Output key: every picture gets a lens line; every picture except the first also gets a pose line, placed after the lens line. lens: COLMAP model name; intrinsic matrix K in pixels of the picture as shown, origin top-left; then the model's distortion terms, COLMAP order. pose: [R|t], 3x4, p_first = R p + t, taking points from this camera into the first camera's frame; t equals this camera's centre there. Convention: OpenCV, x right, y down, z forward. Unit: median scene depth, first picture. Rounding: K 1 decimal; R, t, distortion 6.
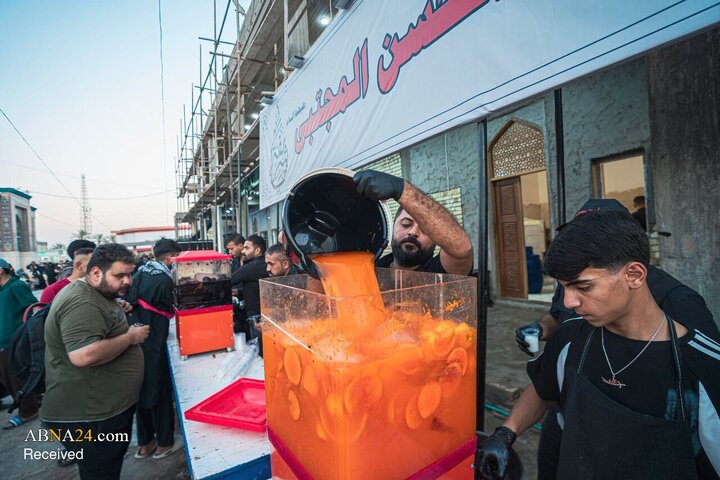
lens RADIAL K [[342.8, 0, 355.3], [0, 342.8, 245.4], [0, 0, 1]] dist [-0.045522, 0.017921]
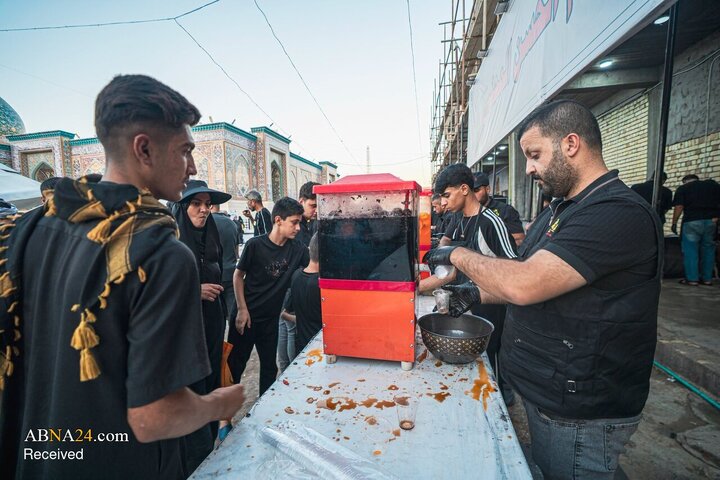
lens RADIAL K [[342.8, 0, 355.3], [0, 342.8, 245.4], [0, 0, 1]] dist [-0.045522, 0.017921]
pose [[0.751218, 0.096204, -0.653006, 0.159769], [-0.020754, 0.992275, 0.122311, 0.015751], [0.659728, -0.078329, 0.747411, -0.143281]]
